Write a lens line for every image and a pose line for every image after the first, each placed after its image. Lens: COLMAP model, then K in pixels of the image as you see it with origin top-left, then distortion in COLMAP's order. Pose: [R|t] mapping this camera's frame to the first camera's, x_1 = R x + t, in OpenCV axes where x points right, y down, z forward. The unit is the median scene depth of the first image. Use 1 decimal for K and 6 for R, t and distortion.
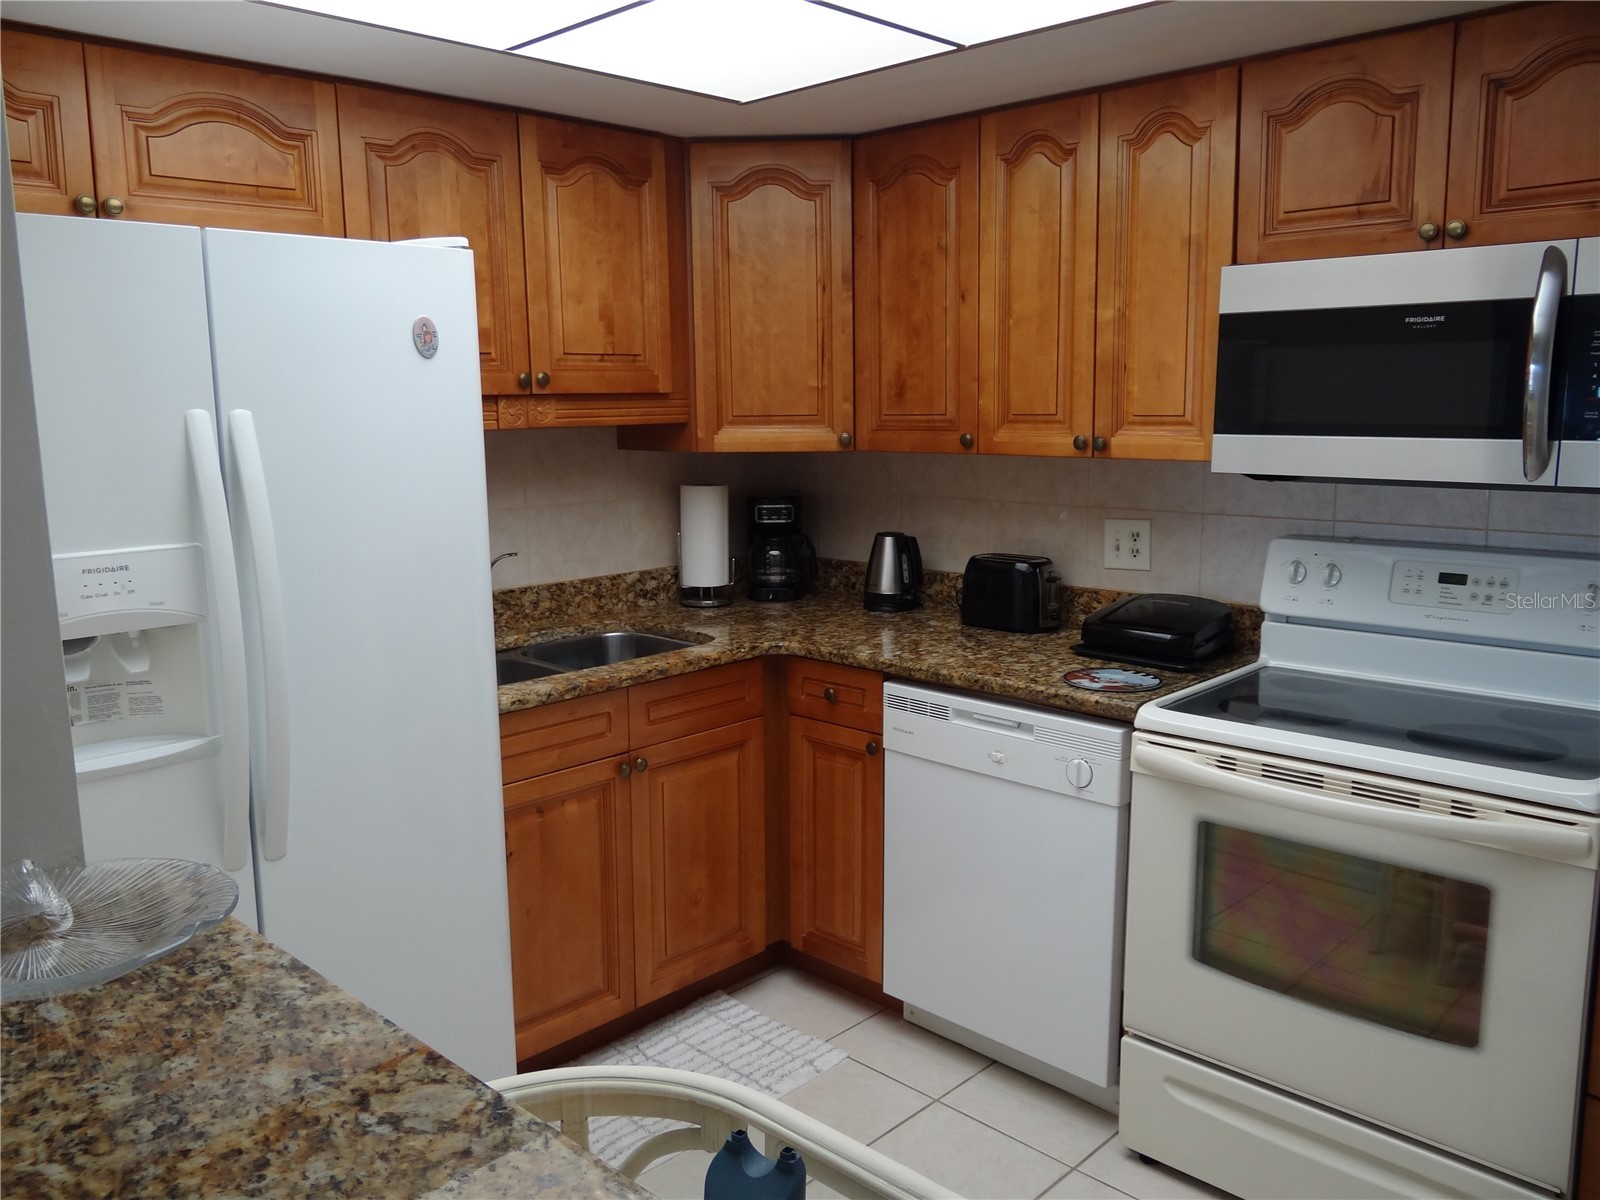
lens RADIAL K [[1255.2, 0, 800.0], [0, 1255.2, 600.0], [0, 0, 1]] dist [-0.009763, 0.000866]
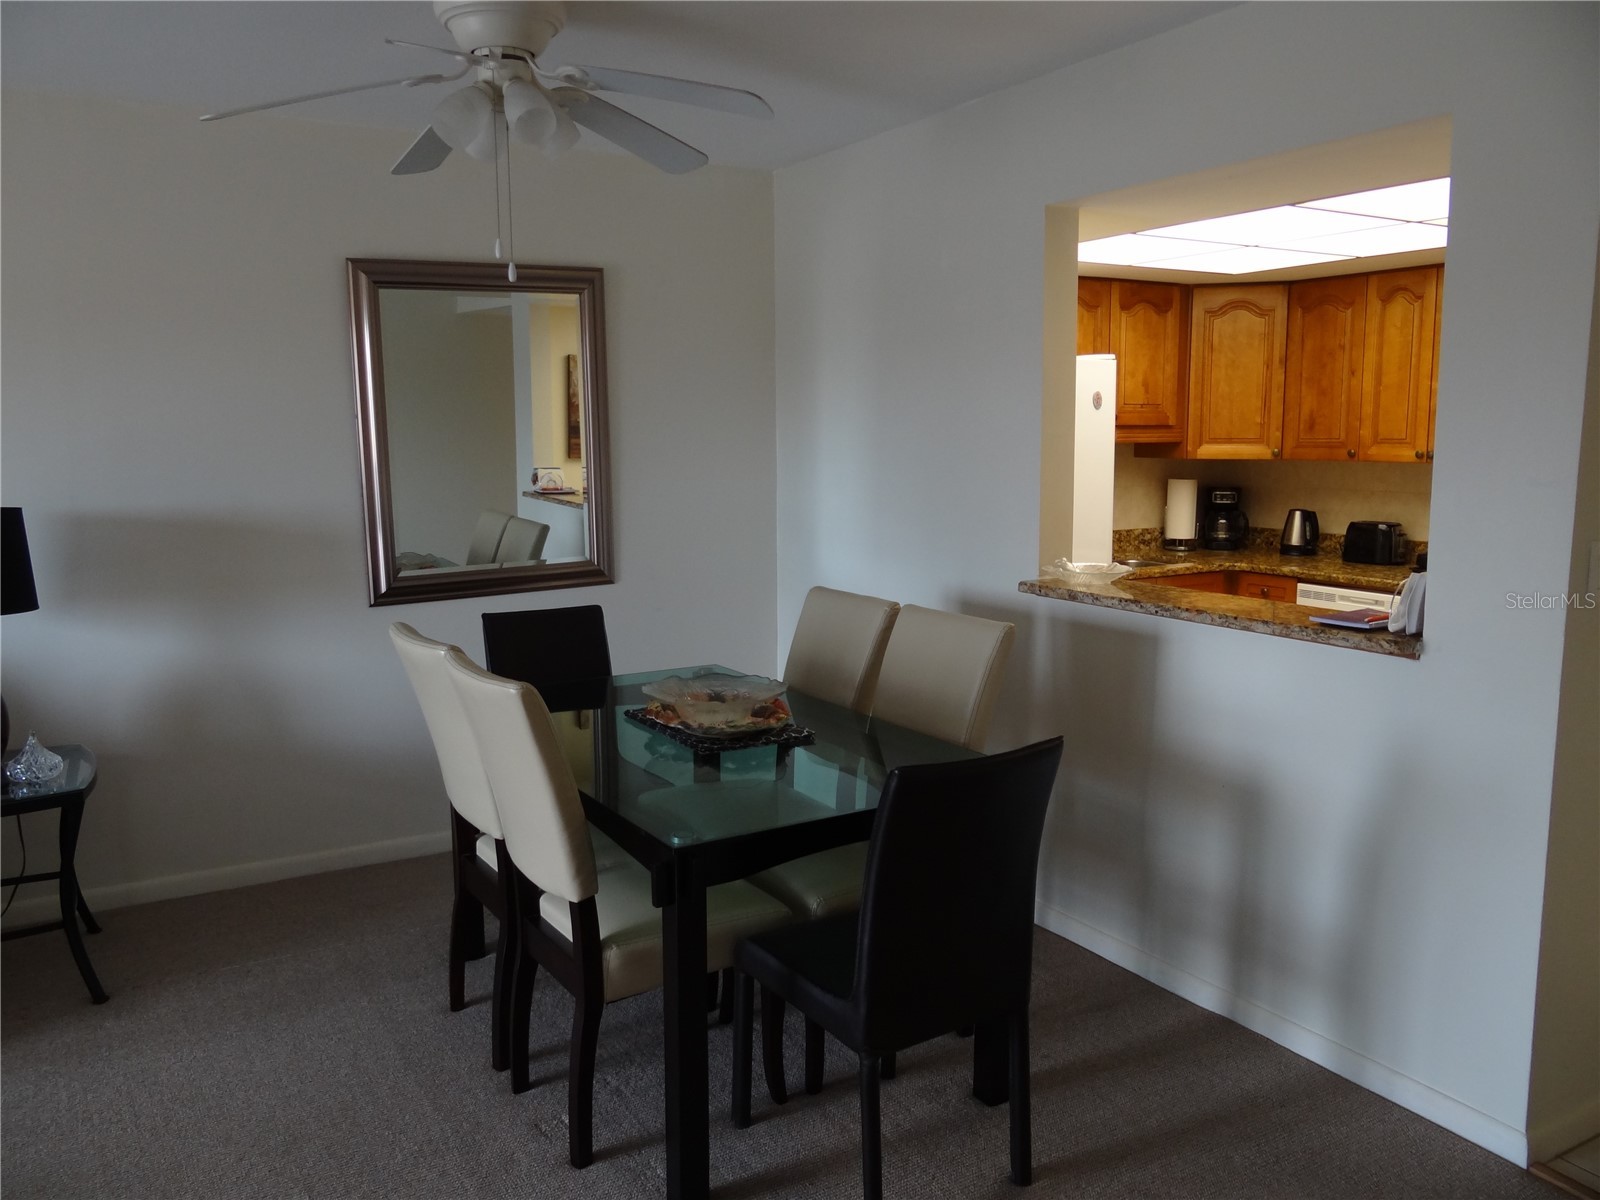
lens RADIAL K [[1255.2, 0, 800.0], [0, 1255.2, 600.0], [0, 0, 1]] dist [-0.009763, 0.000866]
pose [[0.963473, 0.044984, -0.263999, -0.136750], [-0.050941, 0.998577, -0.015759, 0.142362], [0.262915, 0.028632, 0.964394, -0.875867]]
